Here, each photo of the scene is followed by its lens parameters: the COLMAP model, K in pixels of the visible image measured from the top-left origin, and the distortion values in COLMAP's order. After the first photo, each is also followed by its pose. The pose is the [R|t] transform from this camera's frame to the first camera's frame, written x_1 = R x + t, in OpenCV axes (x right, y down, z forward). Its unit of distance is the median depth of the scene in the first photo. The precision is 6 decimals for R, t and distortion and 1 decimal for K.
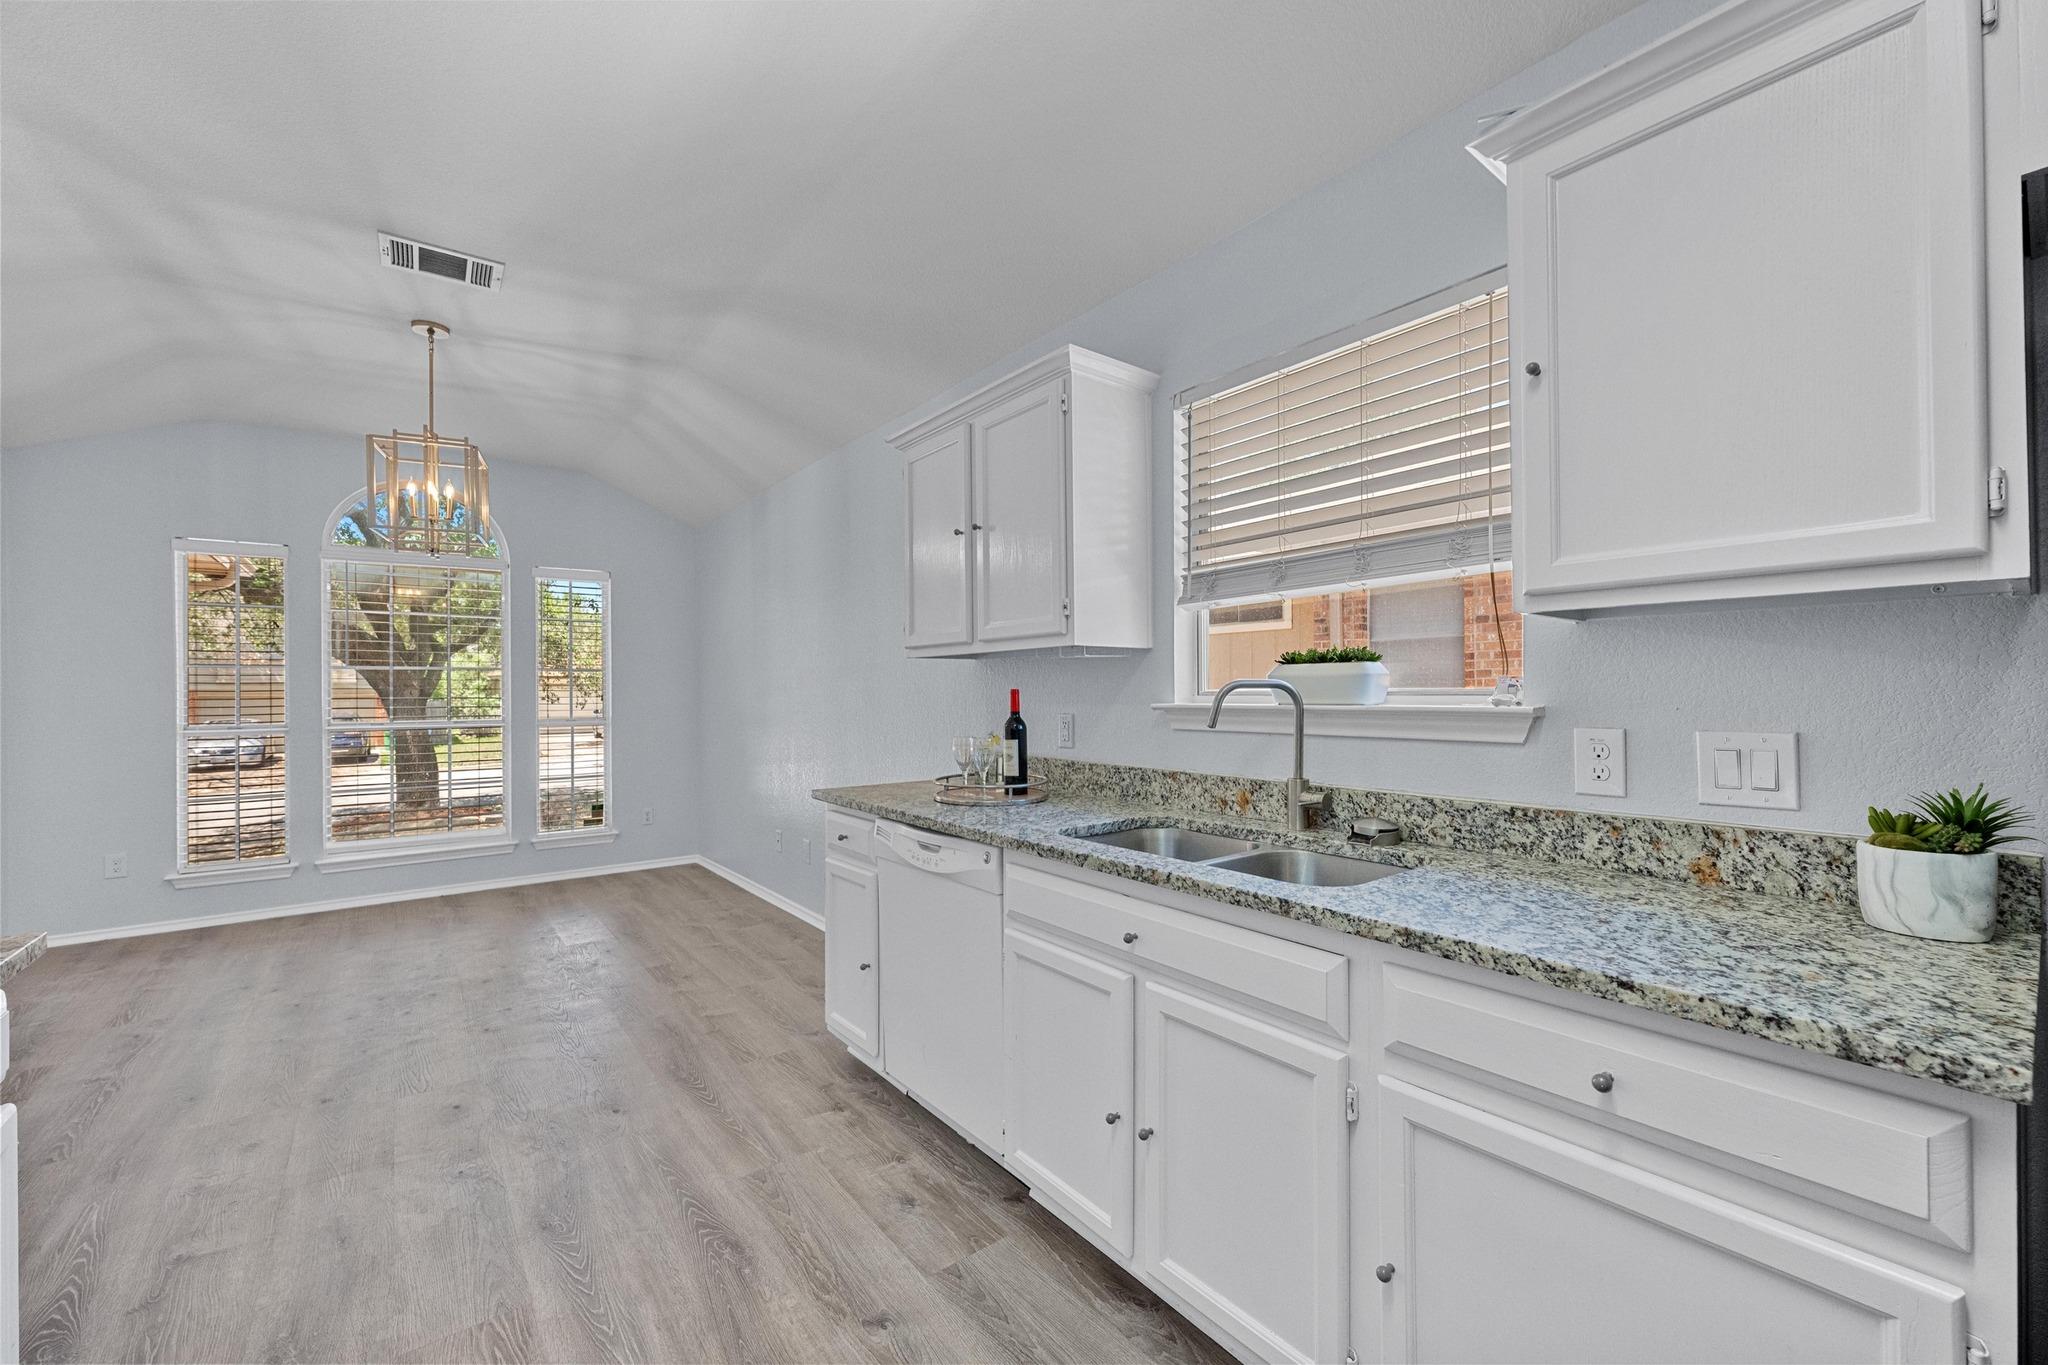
lens RADIAL K [[808.9, 0, 1038.3], [0, 808.9, 686.8], [0, 0, 1]] dist [-0.000954, -0.000130]
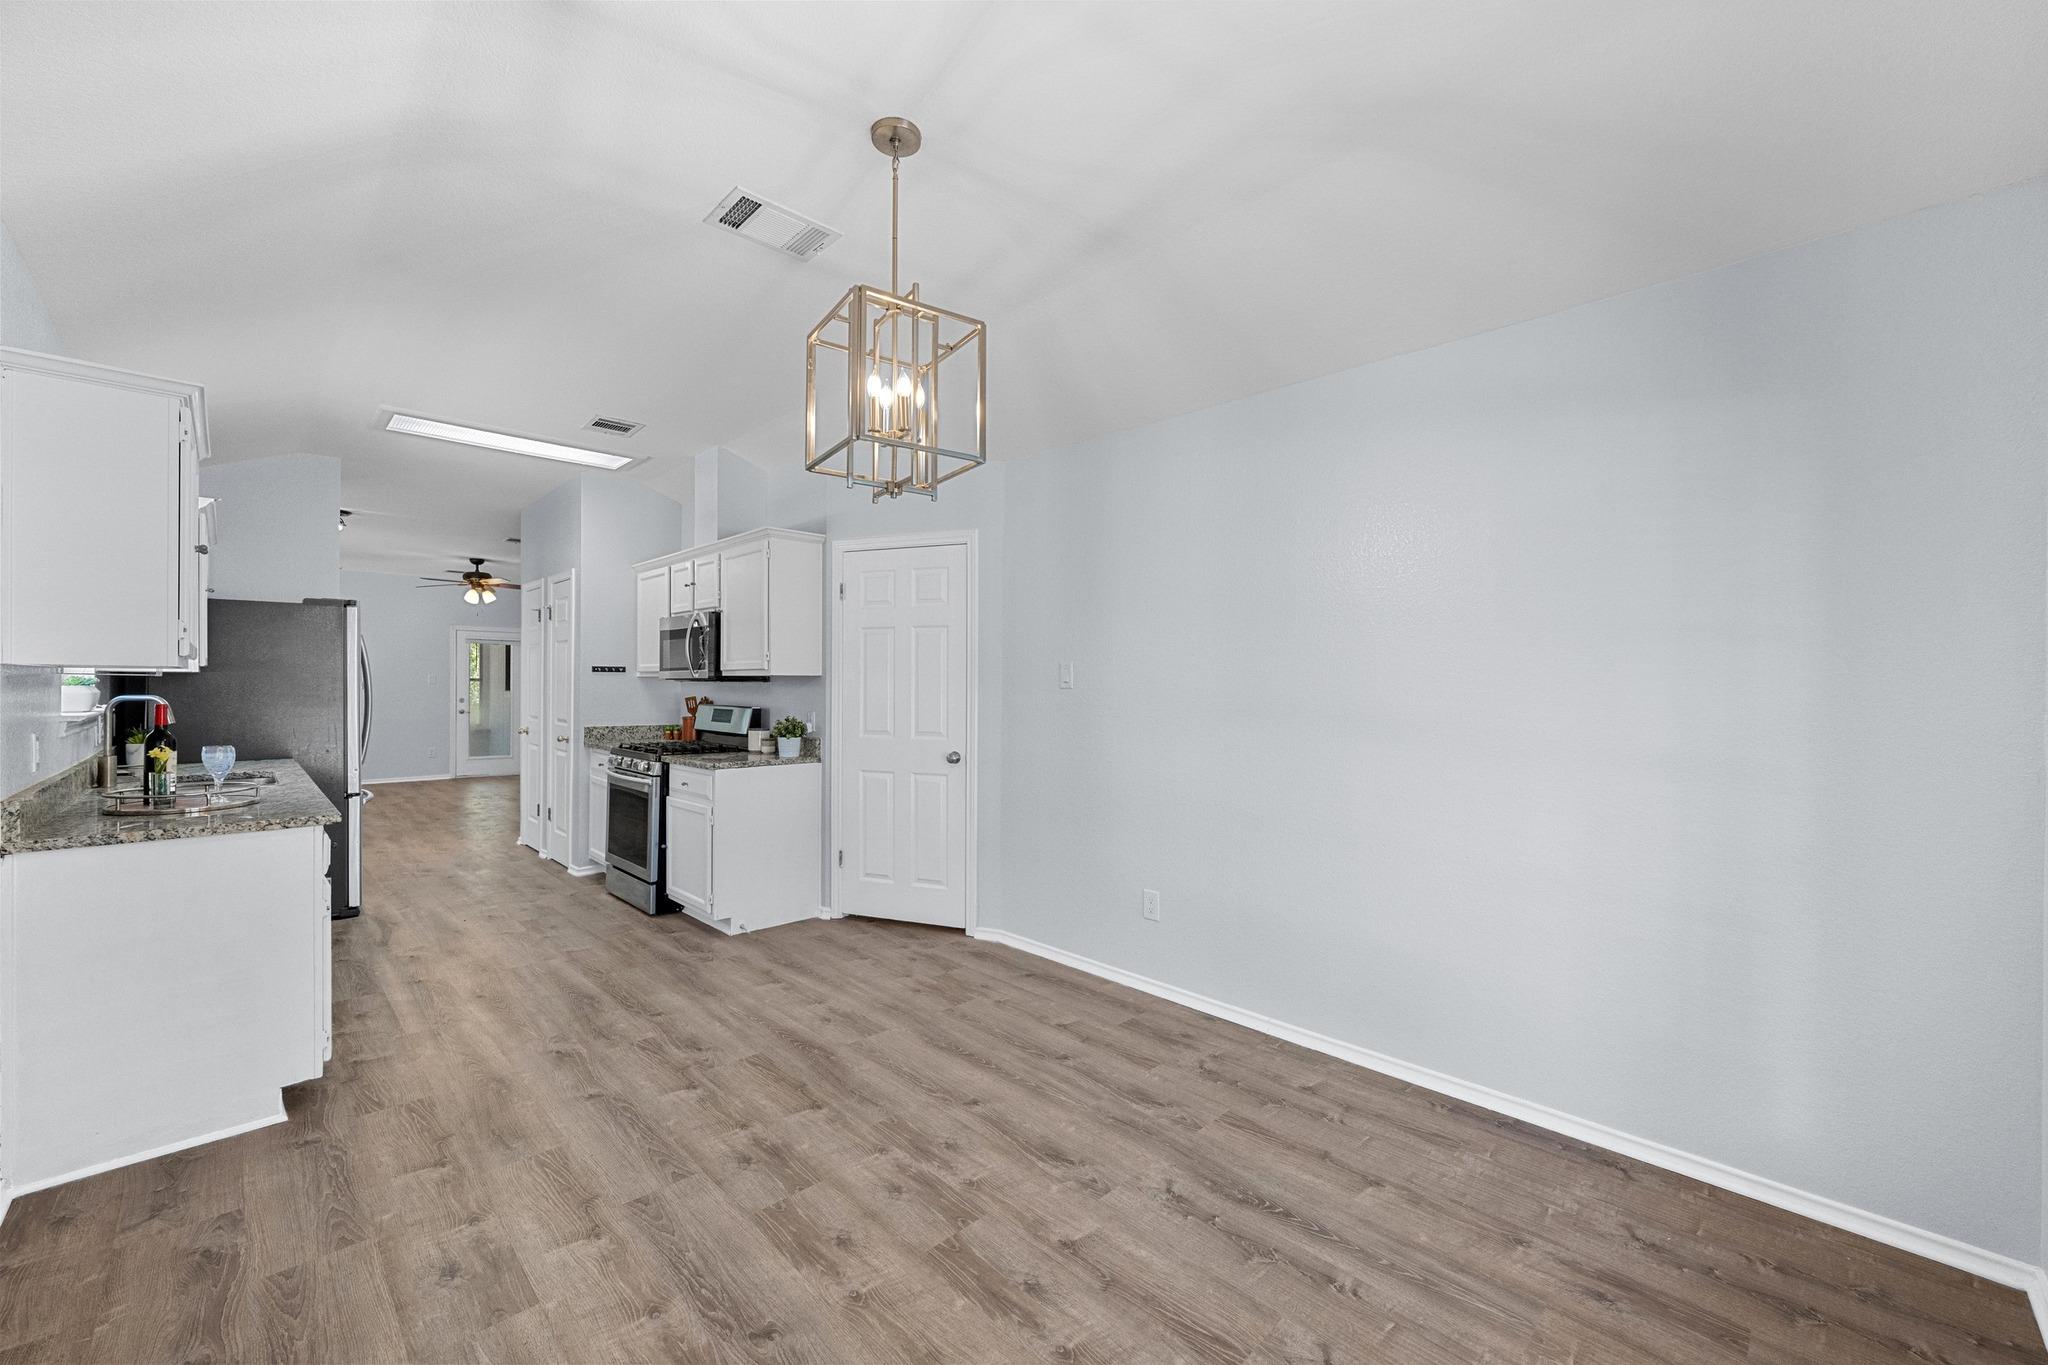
lens RADIAL K [[808.9, 0, 1028.1], [0, 808.9, 687.5], [0, 0, 1]] dist [-0.000954, -0.000130]
pose [[-0.994531, 0.002480, -0.104412, -0.803301], [0.002305, 0.999996, 0.001800, -0.013877], [0.104416, 0.001549, -0.994532, 1.665935]]
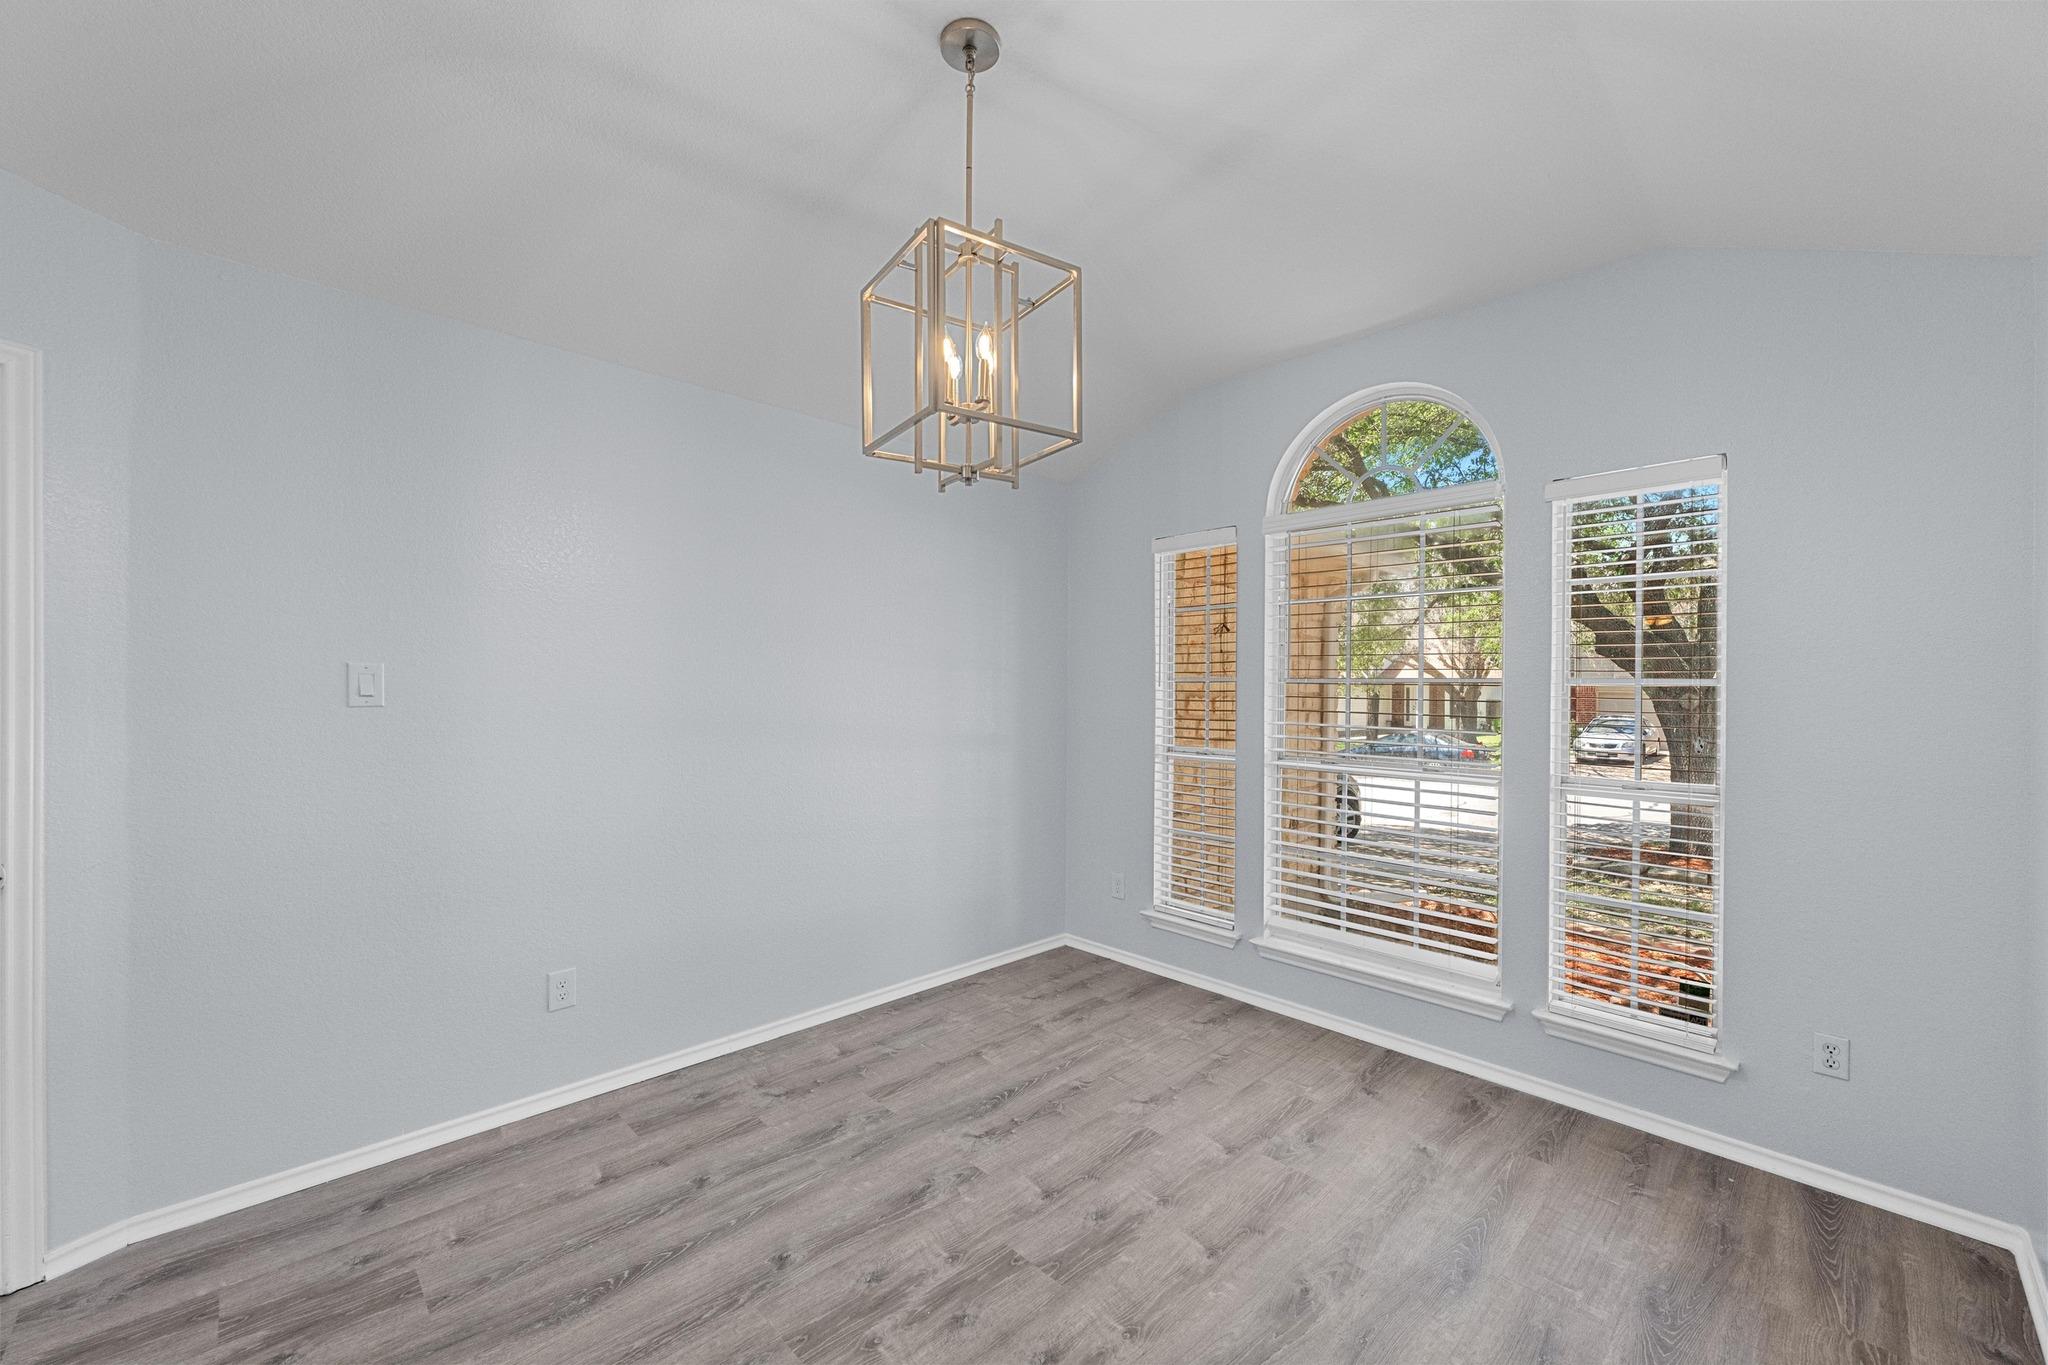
lens RADIAL K [[808.9, 0, 1025.1], [0, 808.9, 693.7], [0, 0, 1]] dist [-0.000954, -0.000130]
pose [[0.096953, 0.019356, -0.995101, -0.234787], [-0.005538, 0.999806, 0.018908, -0.036951], [0.995274, 0.003677, 0.097042, 1.002042]]
